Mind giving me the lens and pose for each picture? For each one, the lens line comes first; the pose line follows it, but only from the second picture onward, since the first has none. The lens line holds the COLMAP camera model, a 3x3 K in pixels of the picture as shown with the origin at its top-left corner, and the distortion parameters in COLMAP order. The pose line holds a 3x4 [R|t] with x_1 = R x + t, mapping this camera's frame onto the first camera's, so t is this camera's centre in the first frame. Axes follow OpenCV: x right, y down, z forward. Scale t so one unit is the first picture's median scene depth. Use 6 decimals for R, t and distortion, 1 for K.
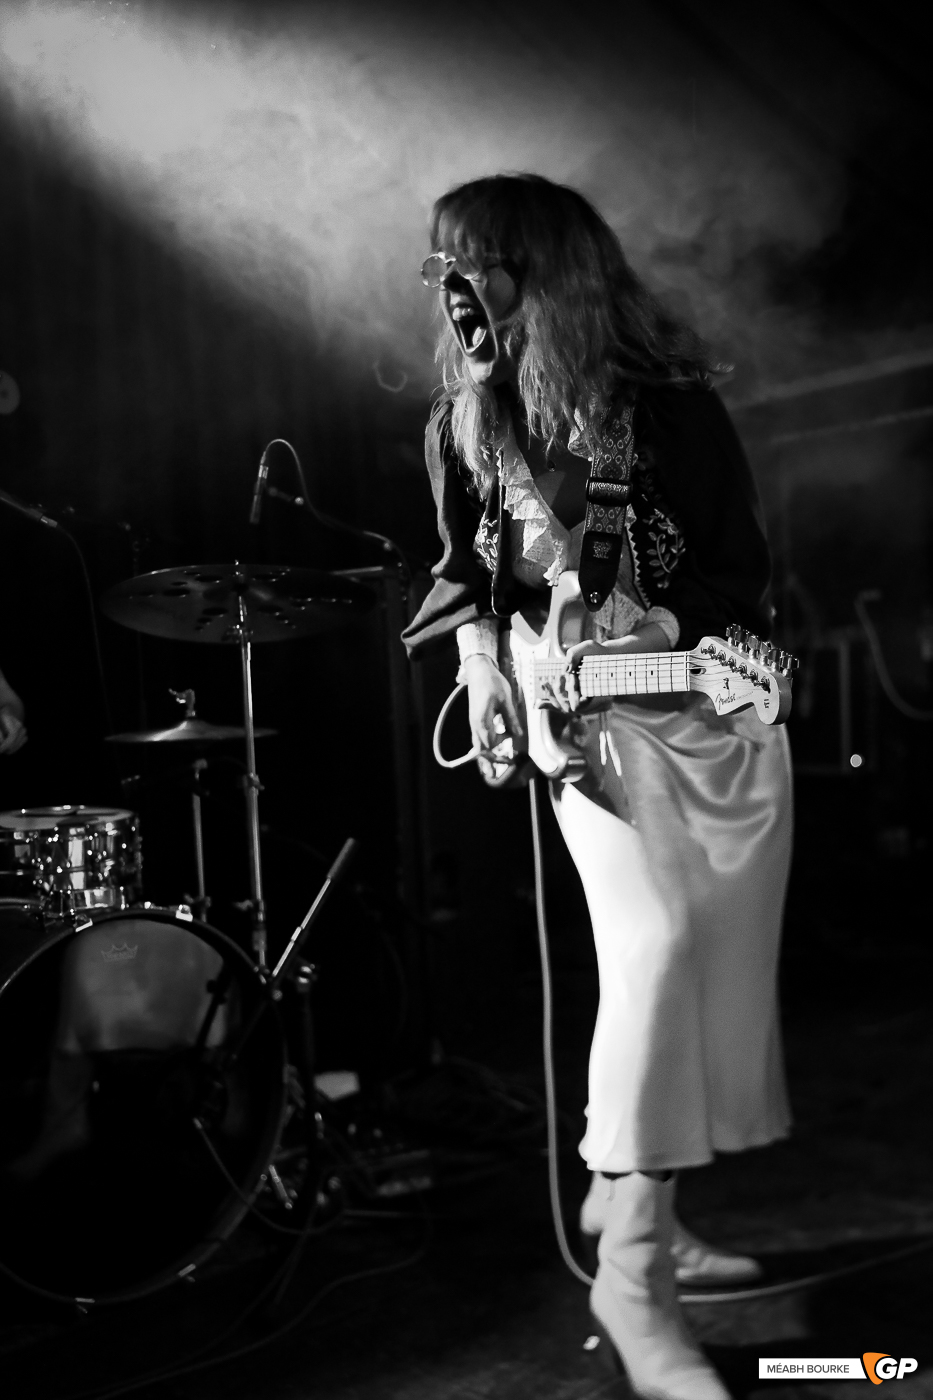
lens RADIAL K [[1549.1, 0, 466.5], [0, 1549.1, 700.0], [0, 0, 1]] dist [-0.000767, -0.003933]
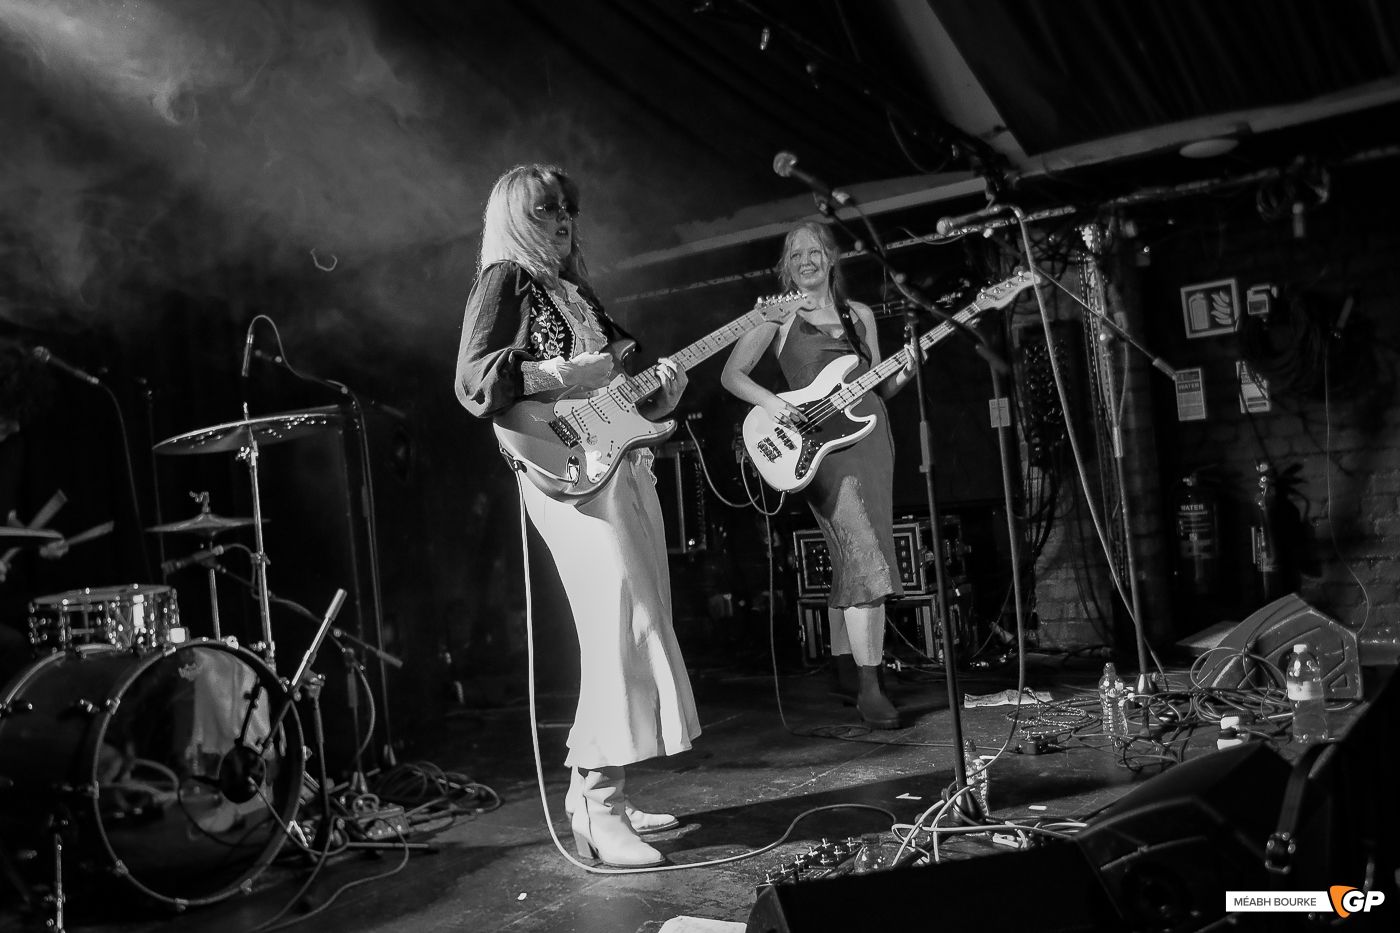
lens RADIAL K [[1553.0, 0, 700.0], [0, 1553.0, 466.5], [0, 0, 1]] dist [-0.012603, -0.152516]
pose [[0.971591, -0.037861, 0.233620, -0.077713], [0.047711, 0.998188, -0.036654, 0.040018], [-0.231809, 0.046759, 0.971637, -0.482432]]
